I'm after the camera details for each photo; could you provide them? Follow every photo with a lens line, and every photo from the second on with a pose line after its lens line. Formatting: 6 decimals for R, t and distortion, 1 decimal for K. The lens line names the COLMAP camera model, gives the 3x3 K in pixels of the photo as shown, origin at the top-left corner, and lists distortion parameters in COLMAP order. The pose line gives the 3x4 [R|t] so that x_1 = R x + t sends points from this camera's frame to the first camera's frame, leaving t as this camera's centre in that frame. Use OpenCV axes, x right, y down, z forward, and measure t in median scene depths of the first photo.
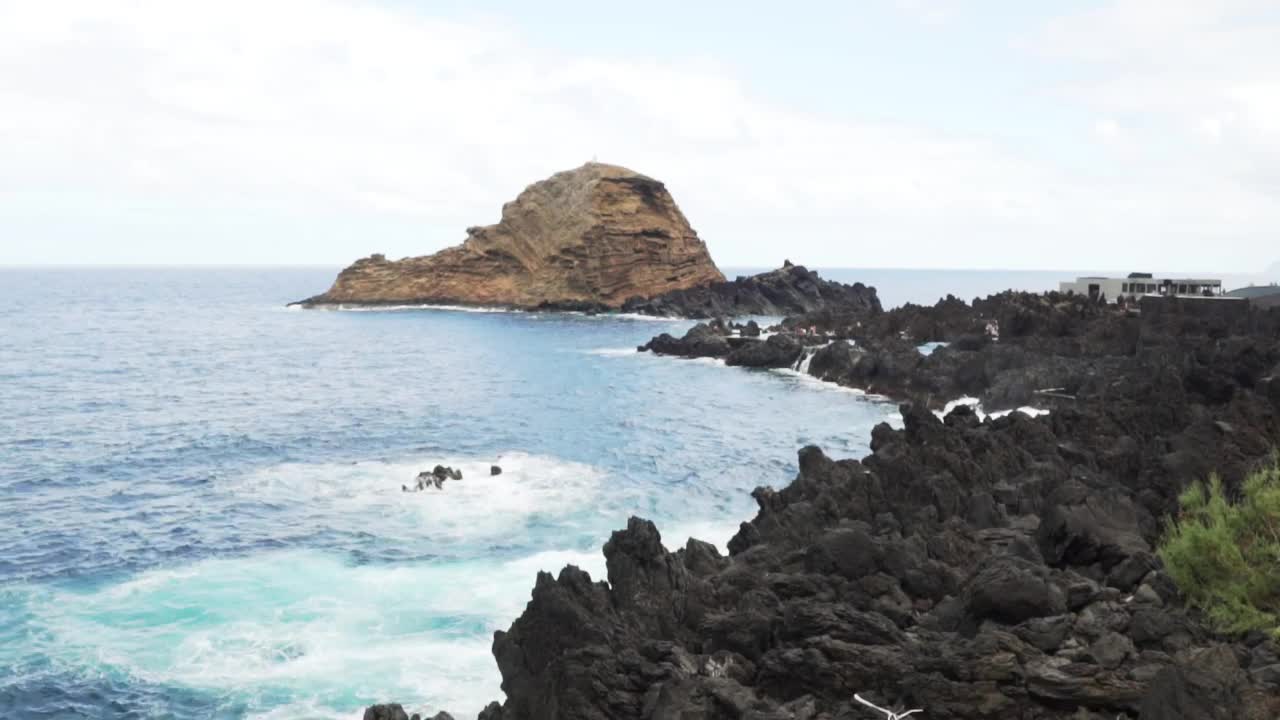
lens RADIAL K [[1057.5, 0, 640.4], [0, 1057.5, 358.9], [0, 0, 1]] dist [-0.005091, -0.000385]
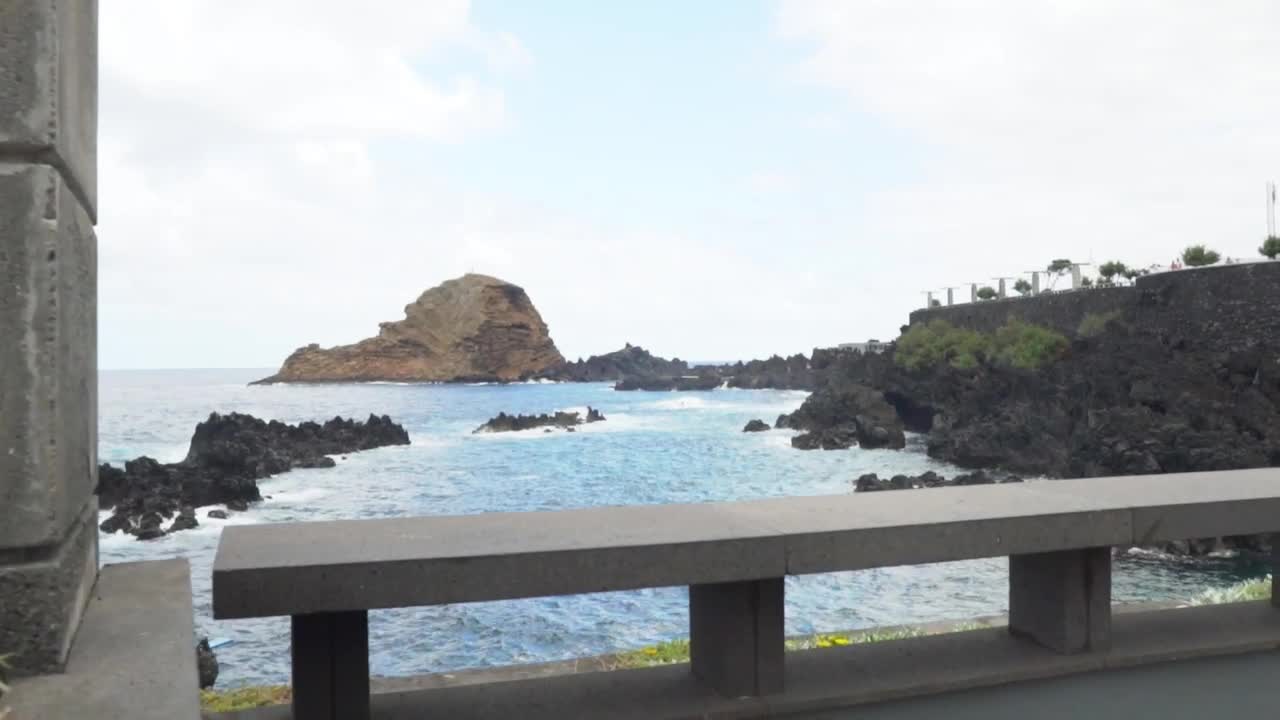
lens RADIAL K [[1057.5, 0, 639.9], [0, 1057.5, 358.9], [0, 0, 1]] dist [-0.005091, -0.000385]
pose [[0.962664, -0.017958, 0.270102, -0.214286], [0.043088, 0.995241, -0.087398, 0.048857], [-0.267247, 0.095773, 0.958857, -0.339404]]
